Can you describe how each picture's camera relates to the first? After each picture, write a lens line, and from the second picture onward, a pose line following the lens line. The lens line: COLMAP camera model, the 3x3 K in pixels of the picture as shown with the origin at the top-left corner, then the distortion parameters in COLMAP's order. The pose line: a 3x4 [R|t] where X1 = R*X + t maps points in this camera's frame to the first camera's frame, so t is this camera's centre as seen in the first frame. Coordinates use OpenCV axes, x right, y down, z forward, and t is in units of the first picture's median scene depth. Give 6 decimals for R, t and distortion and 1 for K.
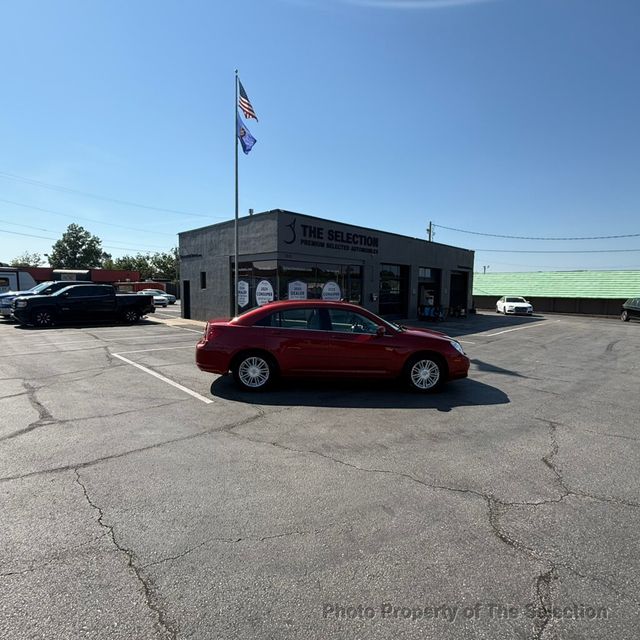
lens RADIAL K [[349.1, 0, 319.8], [0, 349.1, 320.9], [0, 0, 1]] dist [-0.001120, -0.000279]
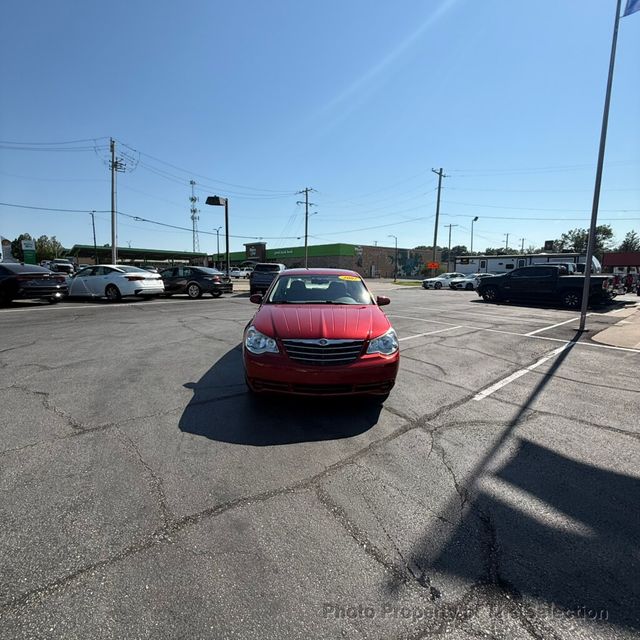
lens RADIAL K [[339.2, 0, 319.0], [0, 339.2, 317.1], [0, 0, 1]] dist [0.000898, -0.000268]
pose [[-0.060994, 0.120713, -0.990812, 0.561228], [-0.095863, 0.987363, 0.126194, -0.028321], [0.993524, 0.102679, -0.048651, 0.645898]]
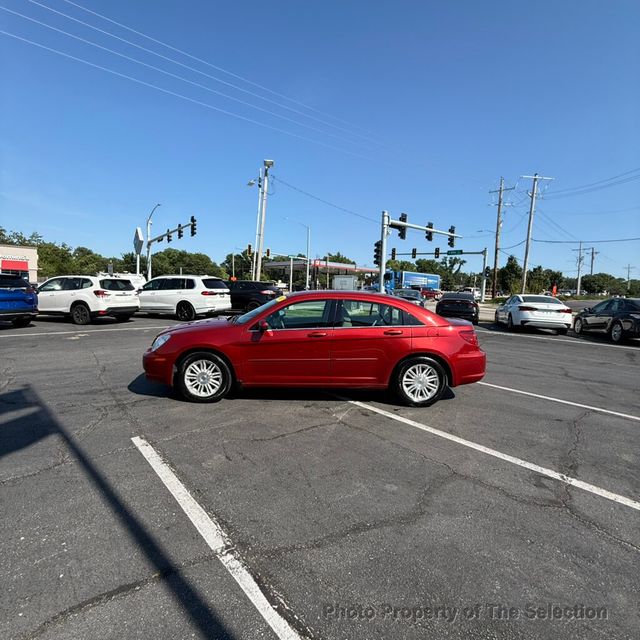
lens RADIAL K [[339.2, 0, 319.0], [0, 339.2, 317.1], [0, 0, 1]] dist [0.000898, -0.000268]
pose [[-0.996429, -0.059018, 0.060391, -0.008189], [-0.048098, 0.984523, 0.168527, -0.079604], [-0.069403, 0.165020, -0.983845, 1.100292]]
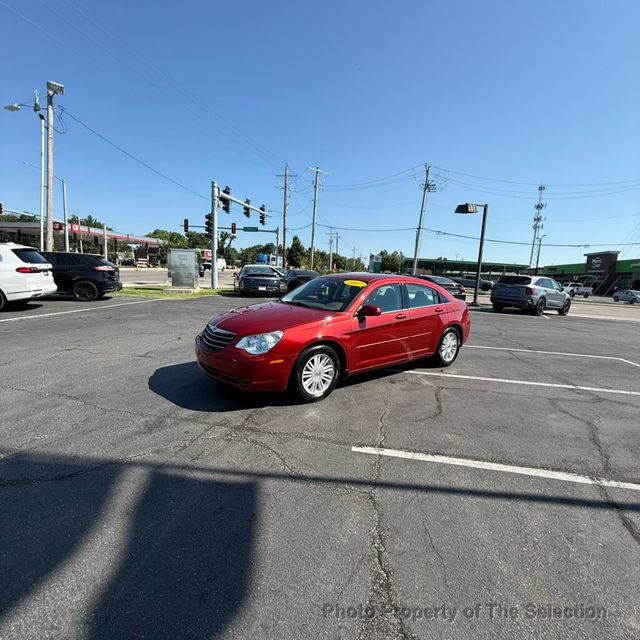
lens RADIAL K [[339.2, 0, 319.0], [0, 339.2, 317.1], [0, 0, 1]] dist [0.000898, -0.000268]
pose [[-0.827656, 0.017758, -0.560954, 0.359834], [-0.108093, 0.975743, 0.190374, -0.062267], [0.550728, 0.218199, -0.805660, 1.002842]]
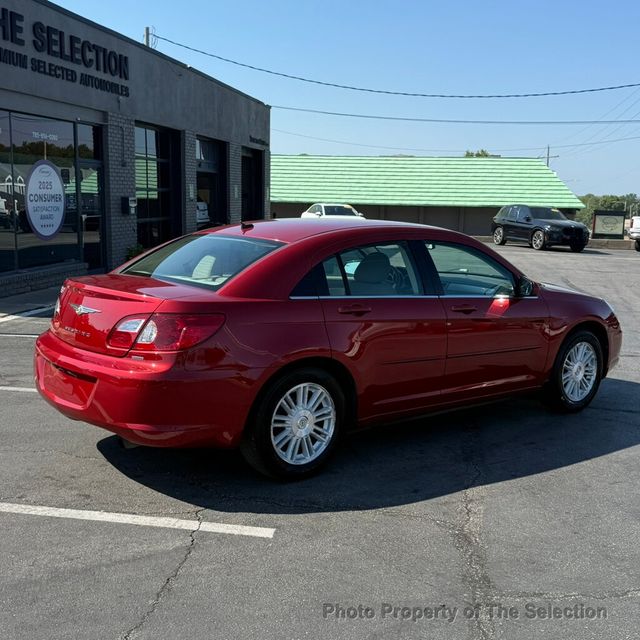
lens RADIAL K [[774.6, 0, 322.9], [0, 774.6, 326.4], [0, 0, 1]] dist [0.182428, -0.395150]
pose [[0.817429, -0.091271, 0.568753, -0.327139], [0.040678, 0.994049, 0.101057, -0.018099], [-0.574592, -0.059471, 0.816277, 0.176847]]
